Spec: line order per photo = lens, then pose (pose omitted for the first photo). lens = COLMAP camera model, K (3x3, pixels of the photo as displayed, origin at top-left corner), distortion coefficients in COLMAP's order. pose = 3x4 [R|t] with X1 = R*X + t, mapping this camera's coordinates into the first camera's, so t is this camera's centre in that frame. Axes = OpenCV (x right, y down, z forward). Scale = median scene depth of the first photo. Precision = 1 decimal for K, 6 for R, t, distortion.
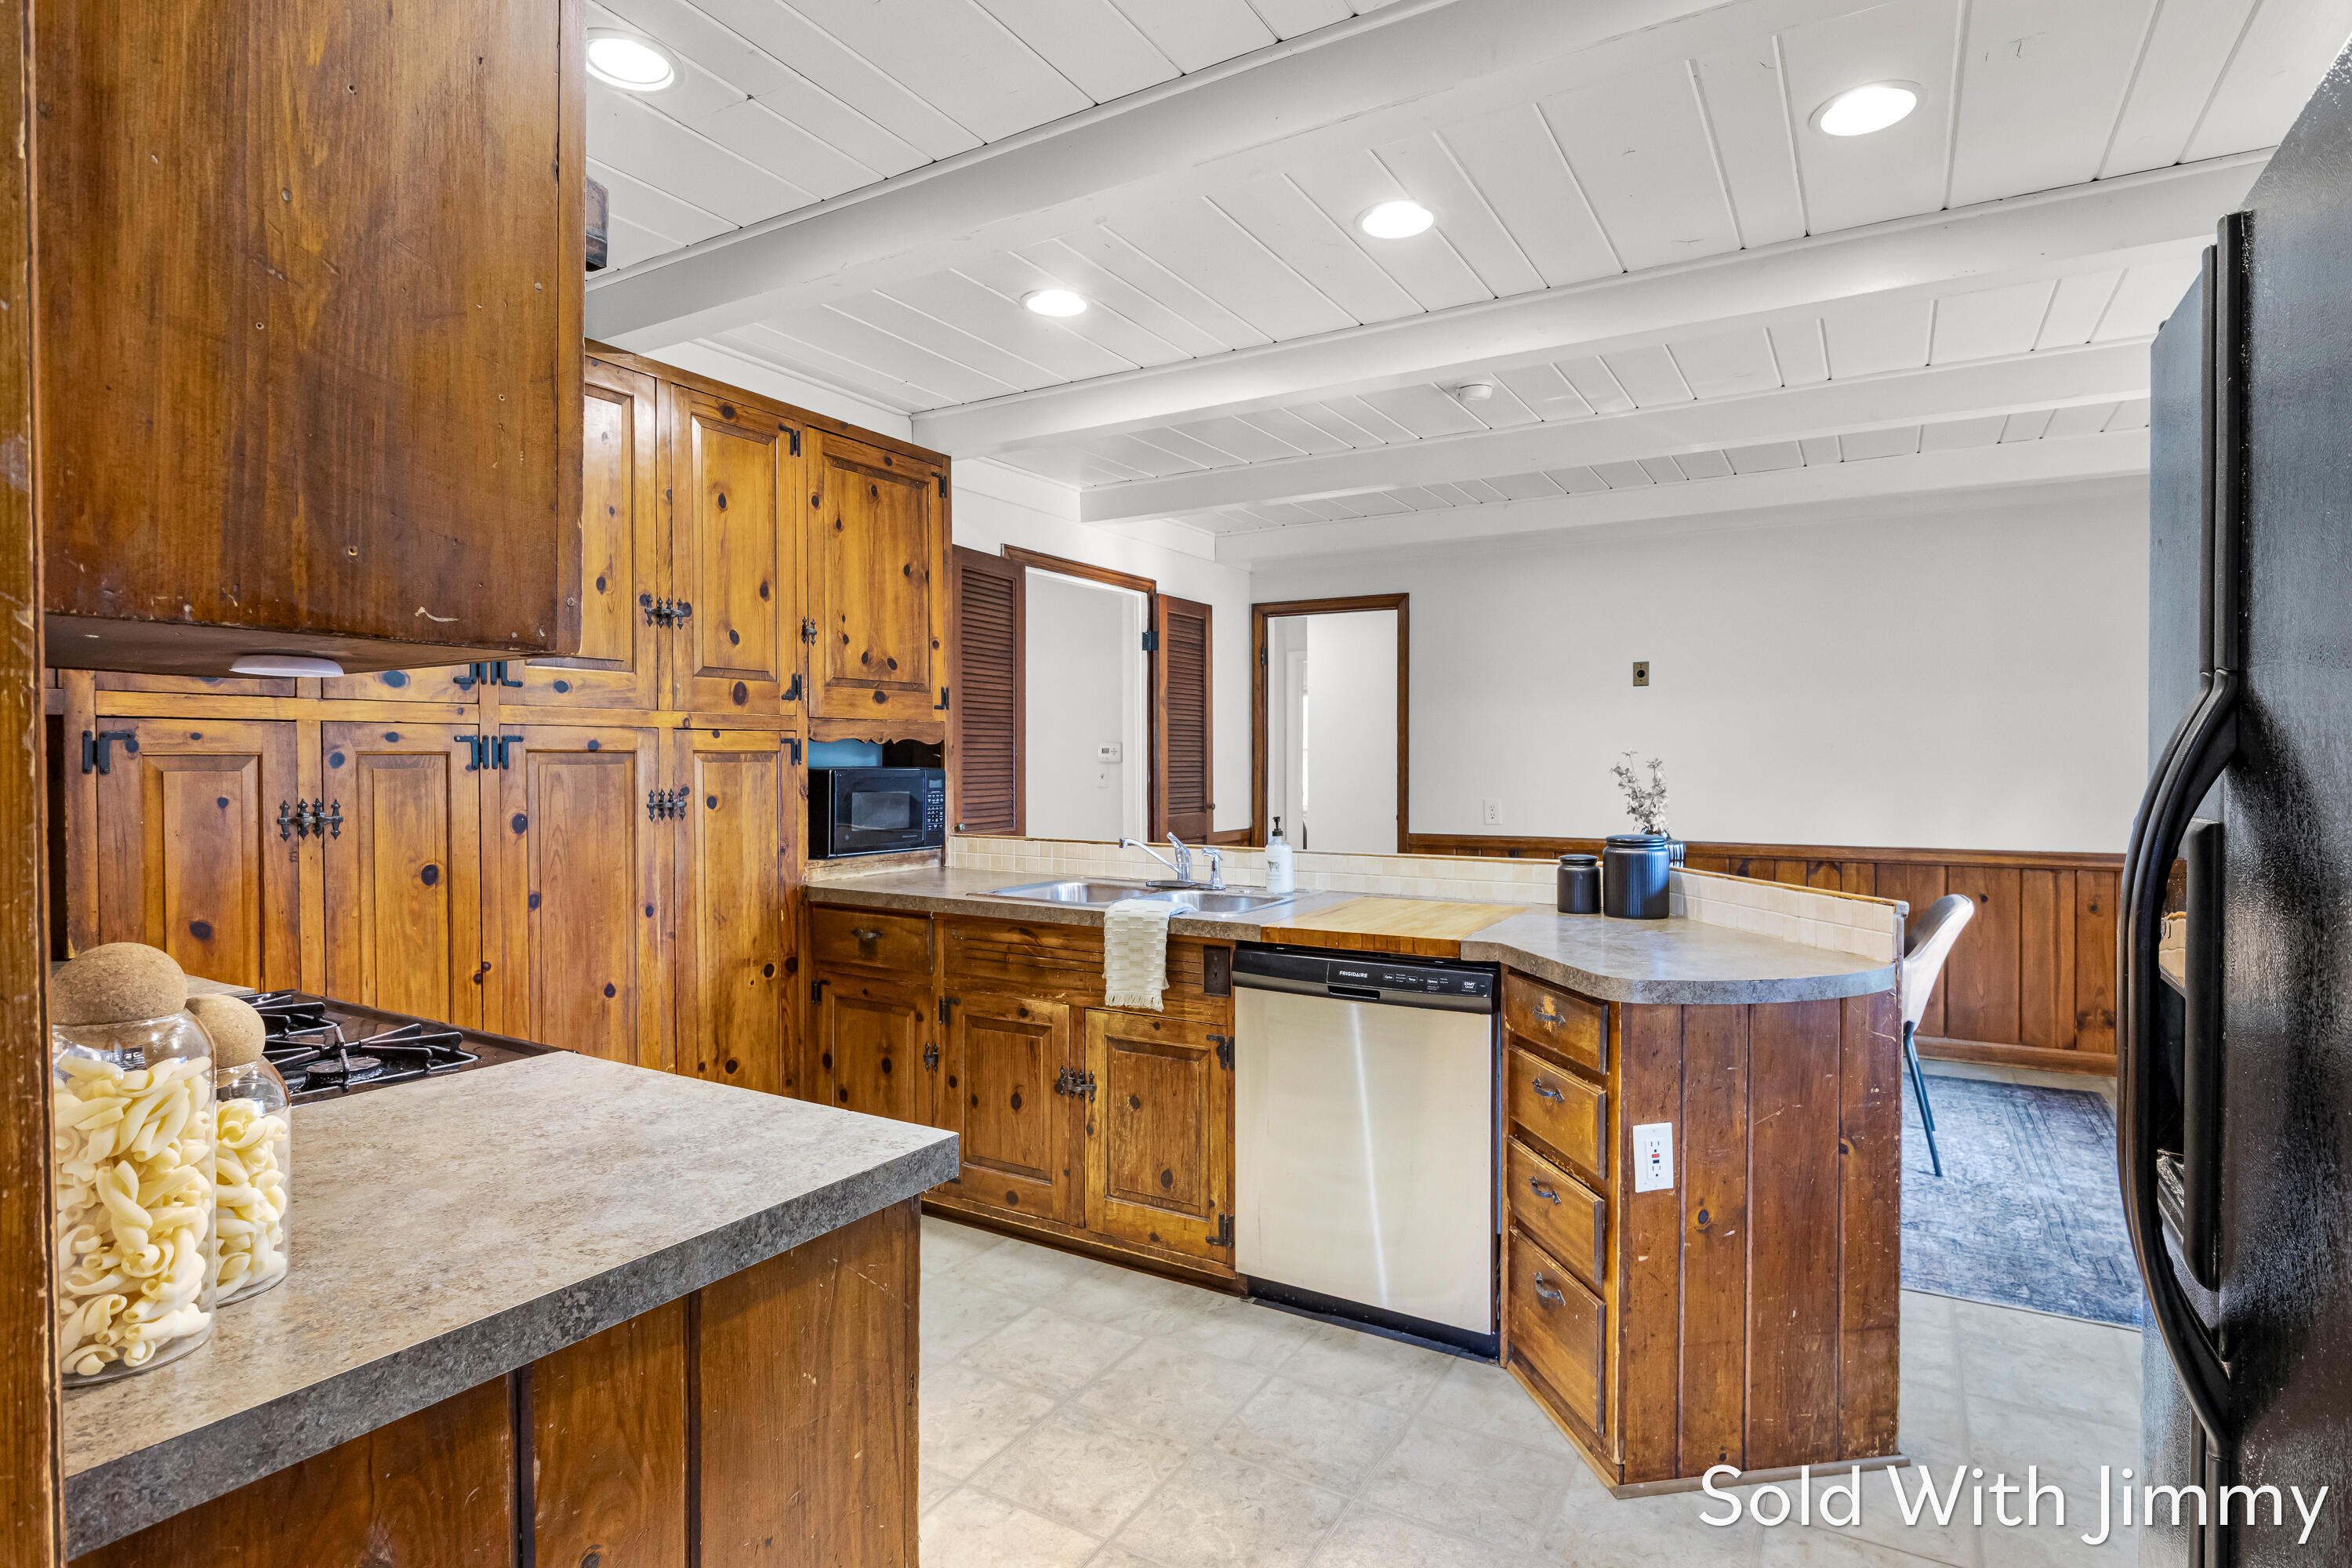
lens RADIAL K [[1192.4, 0, 1185.6], [0, 1192.4, 781.4], [0, 0, 1]] dist [-0.009317, -0.000702]
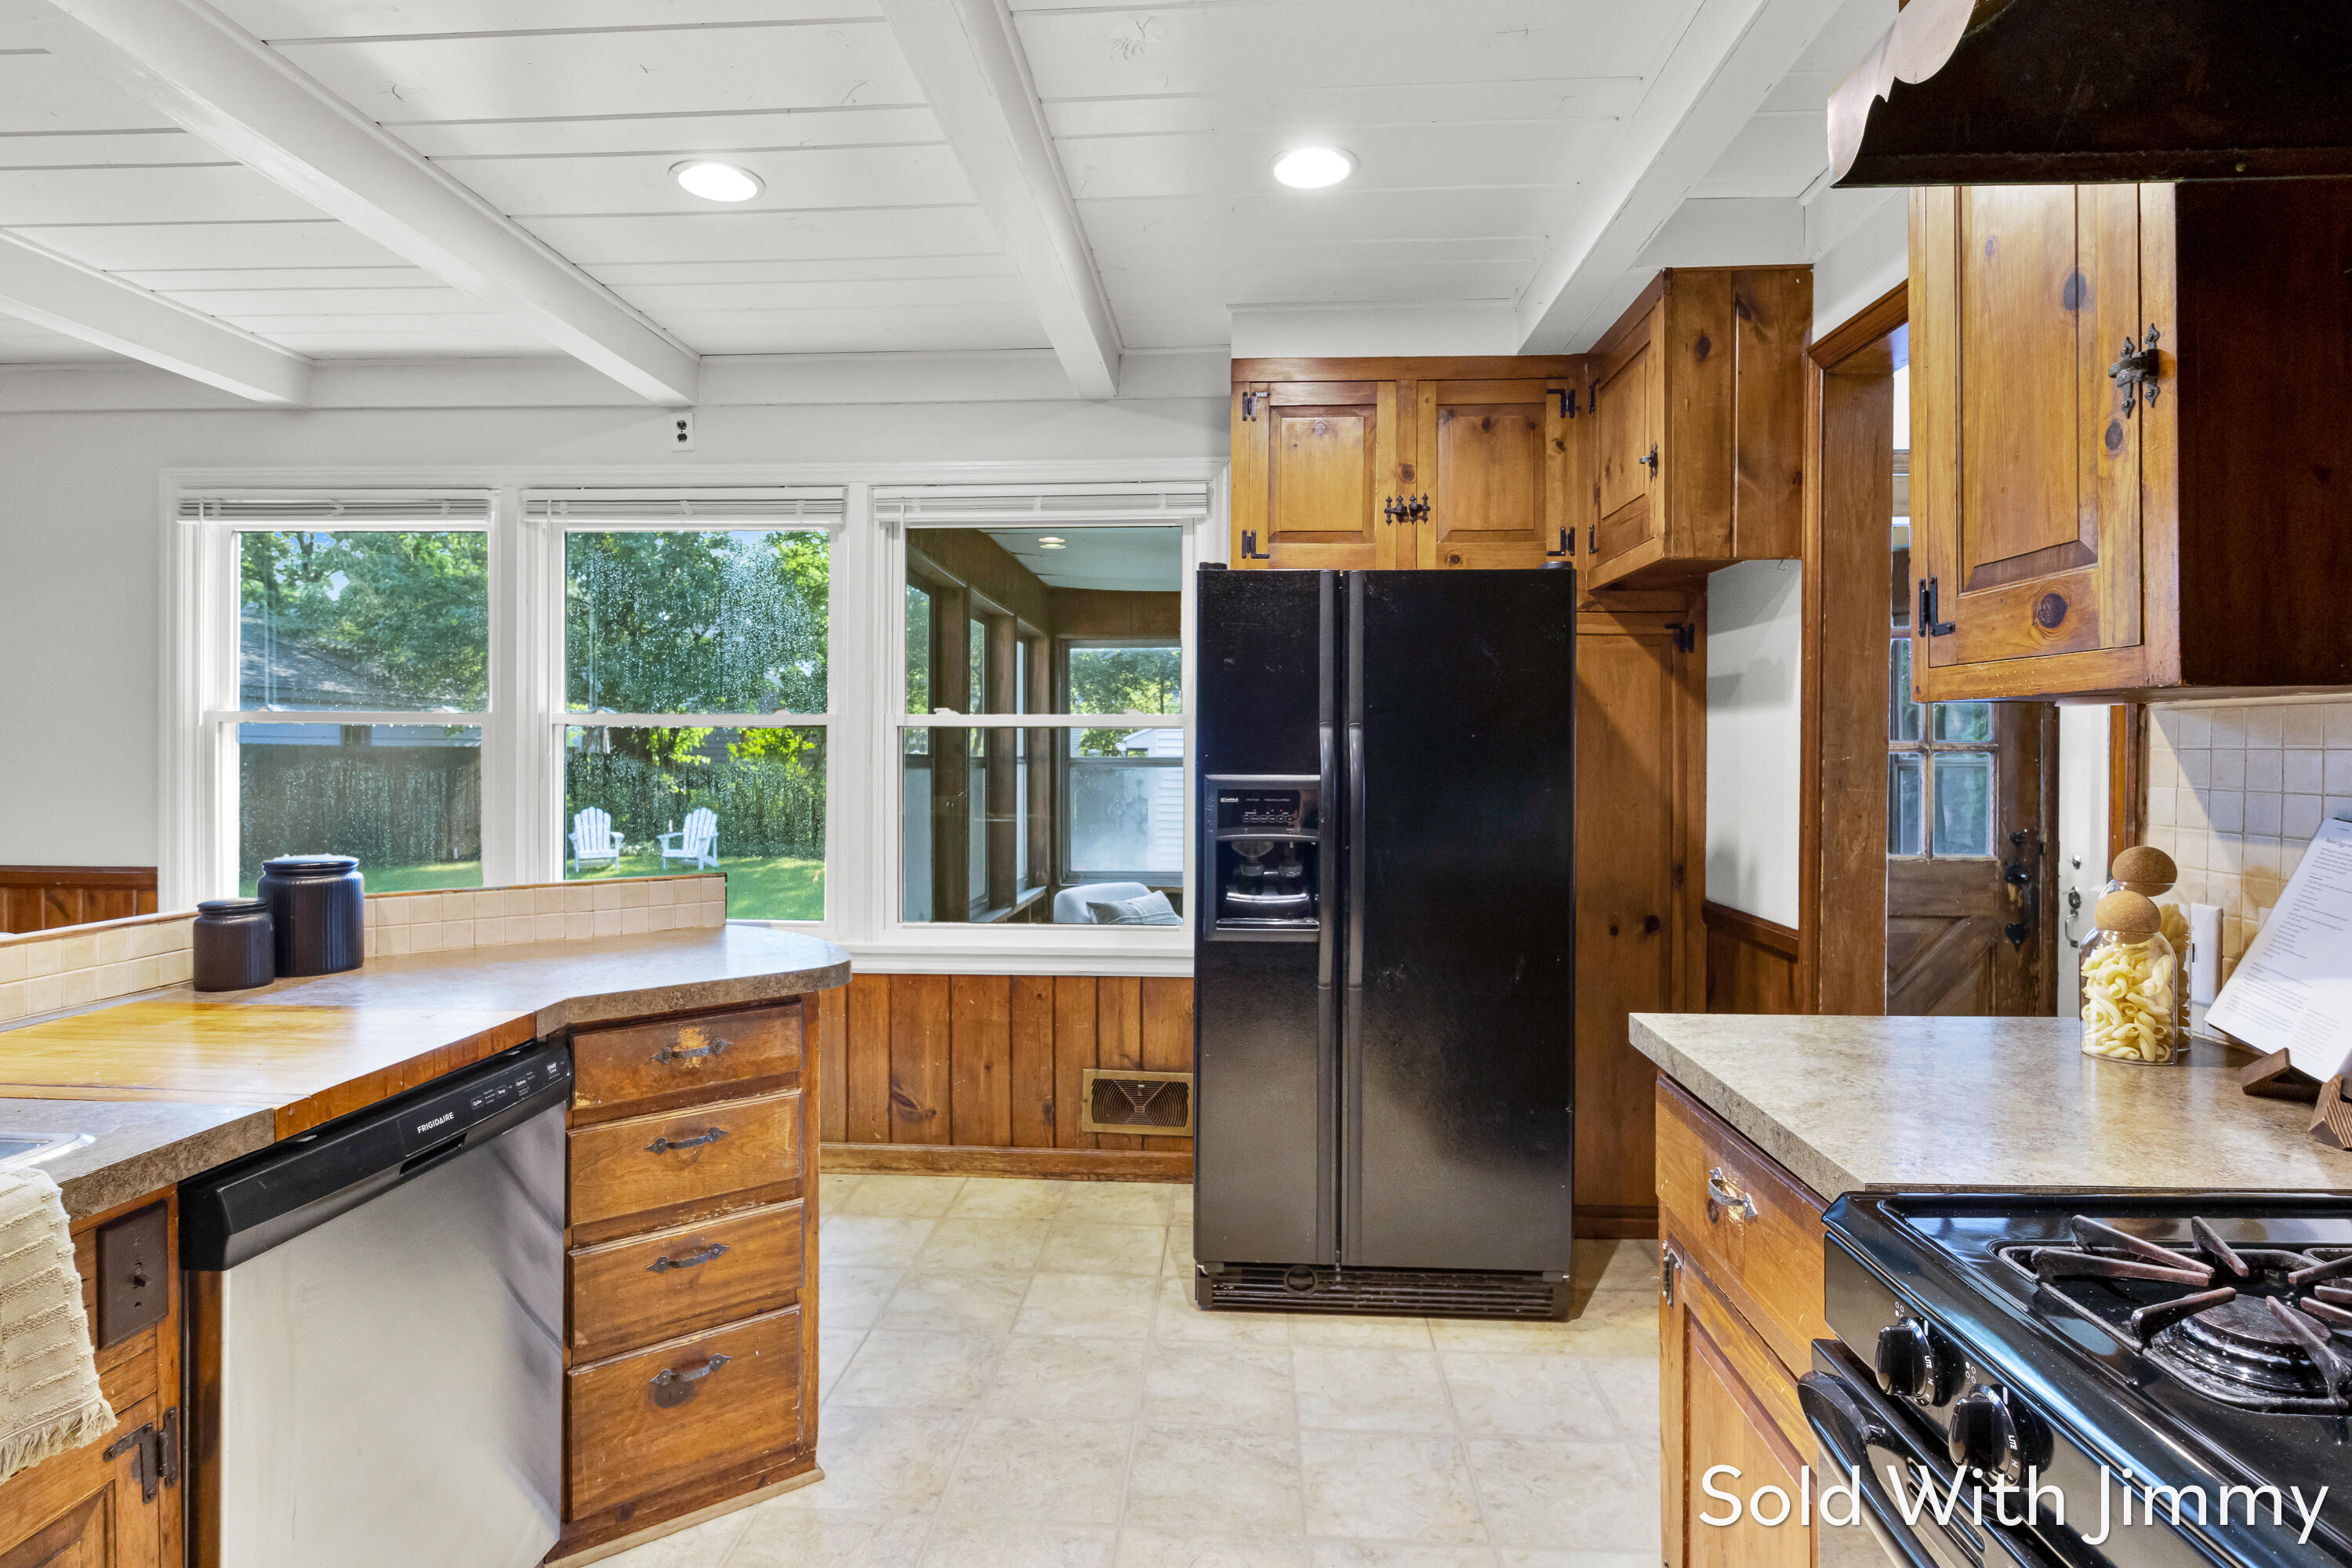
lens RADIAL K [[1192.4, 0, 1180.4], [0, 1192.4, 754.7], [0, 0, 1]] dist [-0.009317, -0.000702]
pose [[-0.451989, -0.006495, 0.892000, -0.483306], [0.014251, 0.999793, 0.014501, -0.017930], [-0.891909, 0.019266, -0.451803, 0.847159]]
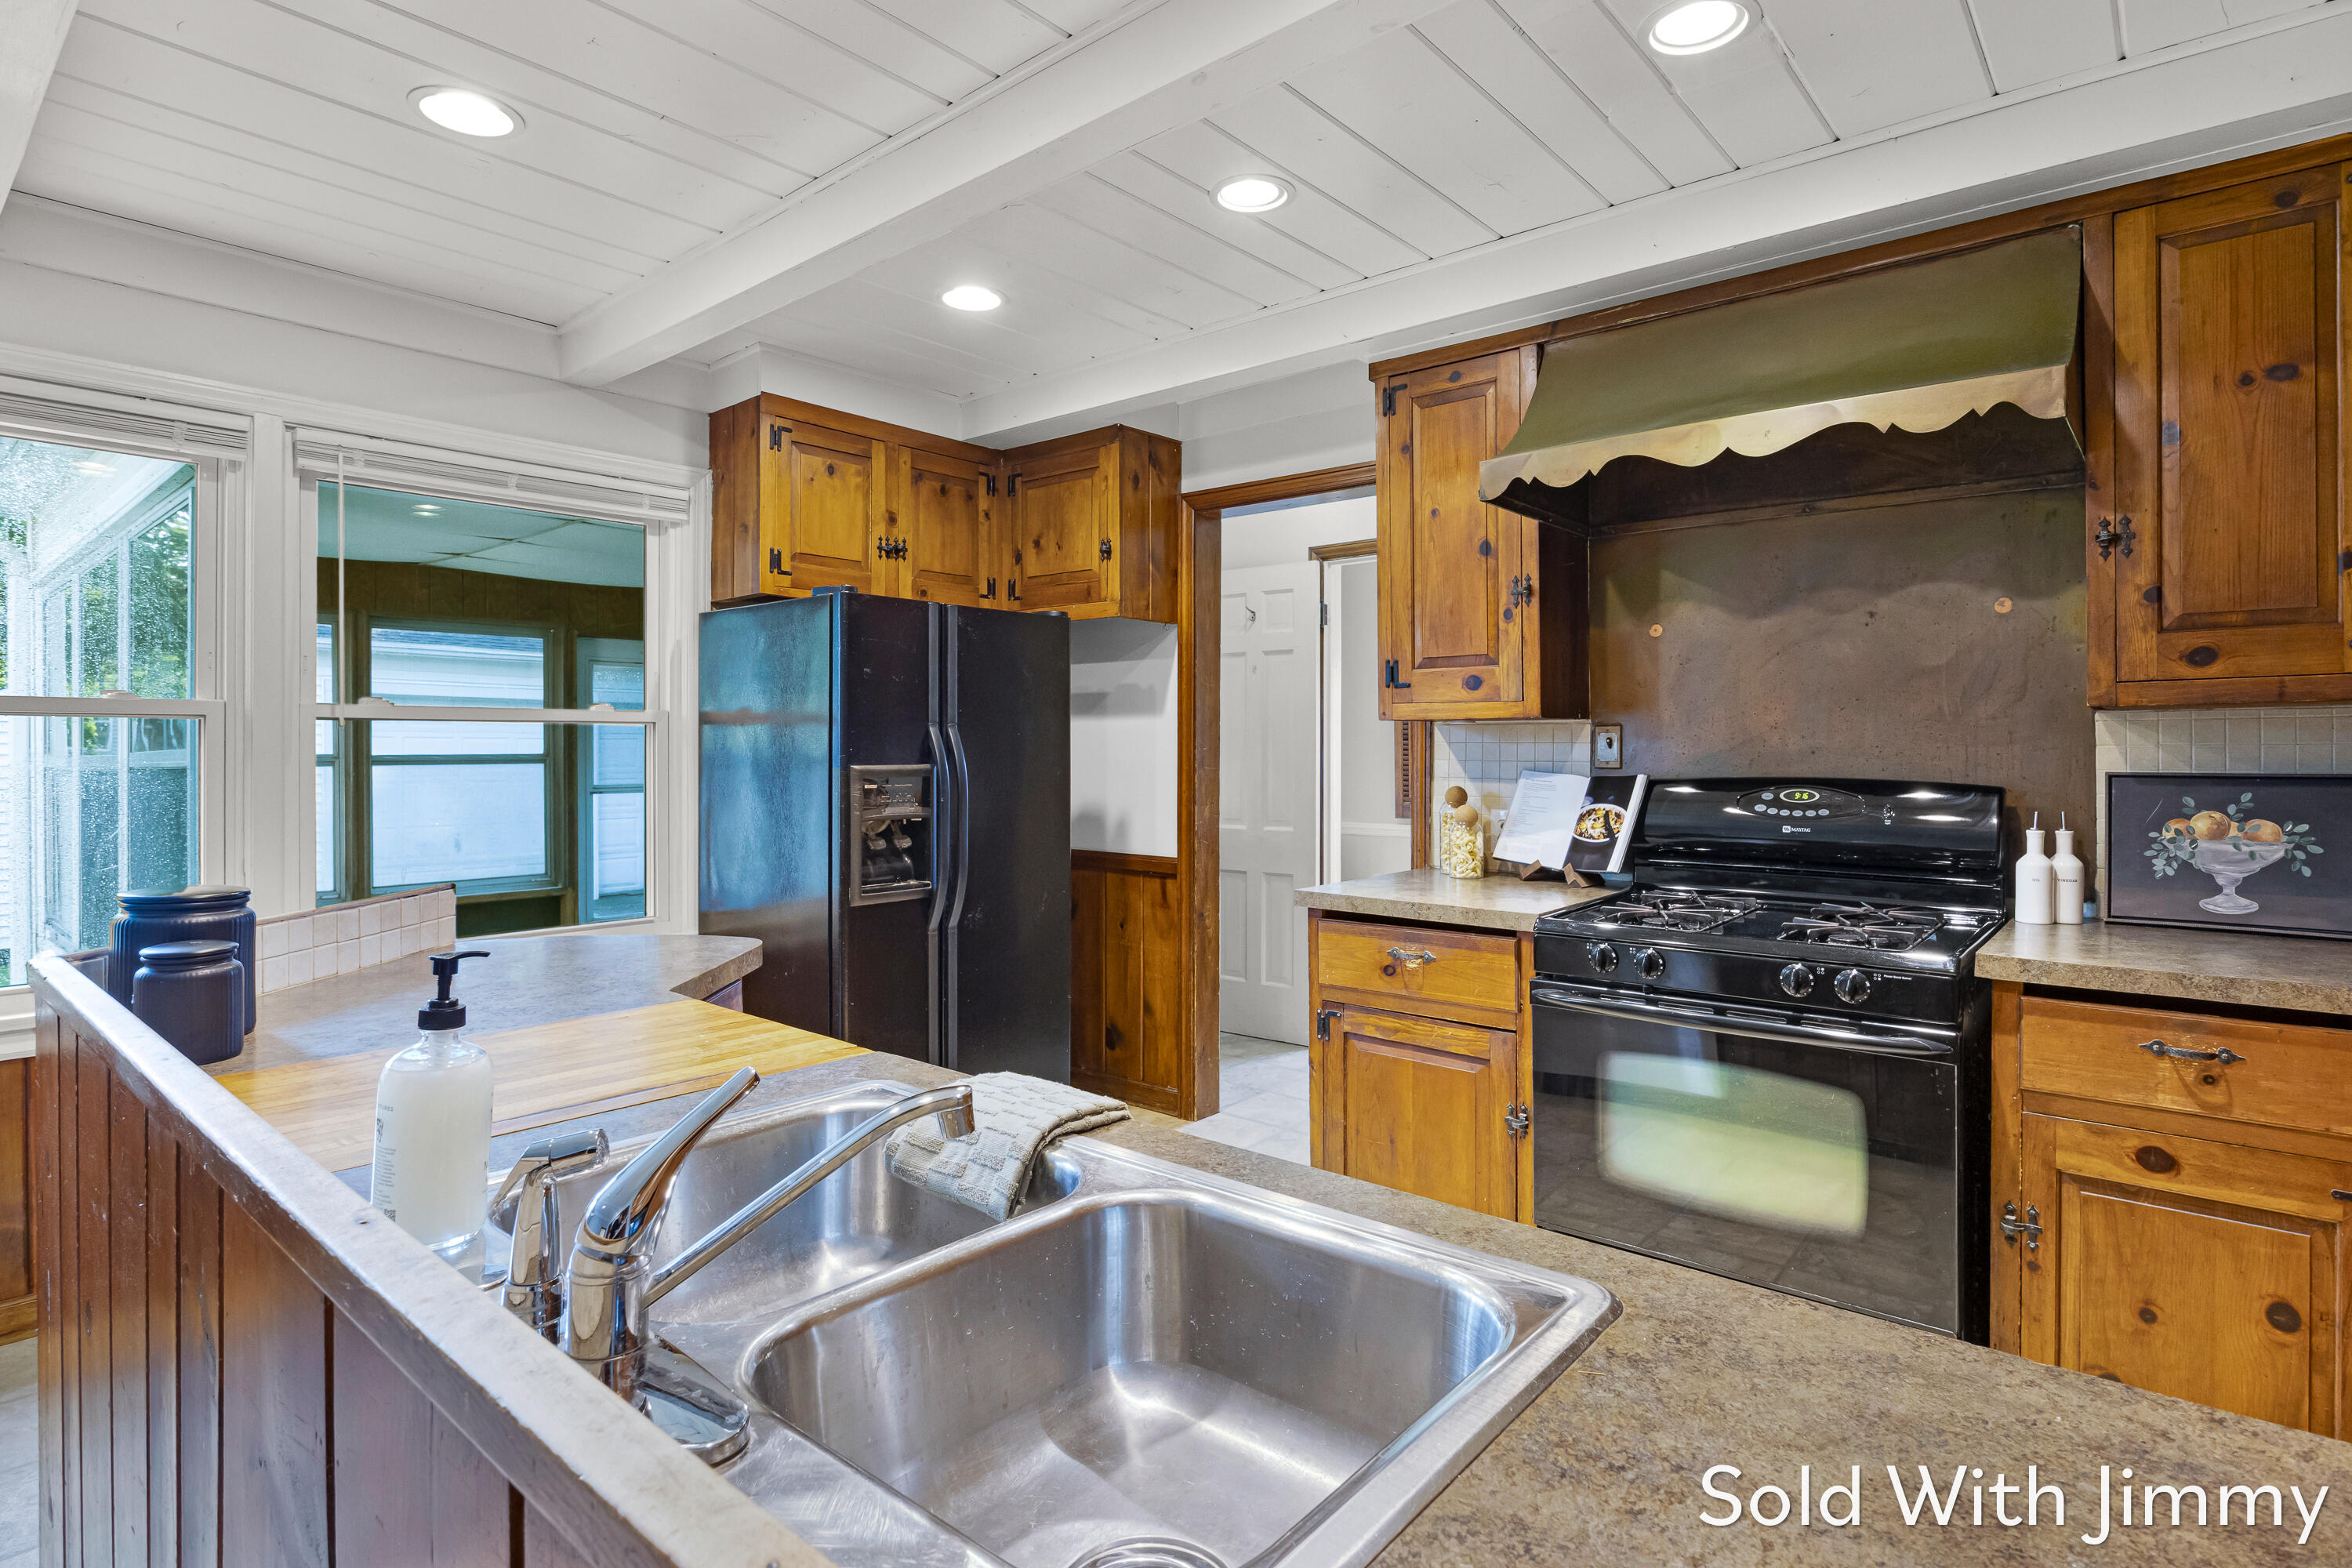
lens RADIAL K [[1192.4, 0, 1186.9], [0, 1192.4, 748.0], [0, 0, 1]] dist [-0.009317, -0.000702]
pose [[-0.983939, -0.001398, 0.178501, -0.164196], [0.002139, 0.999805, 0.019623, -0.025332], [-0.178494, 0.019689, -0.983744, 1.431520]]
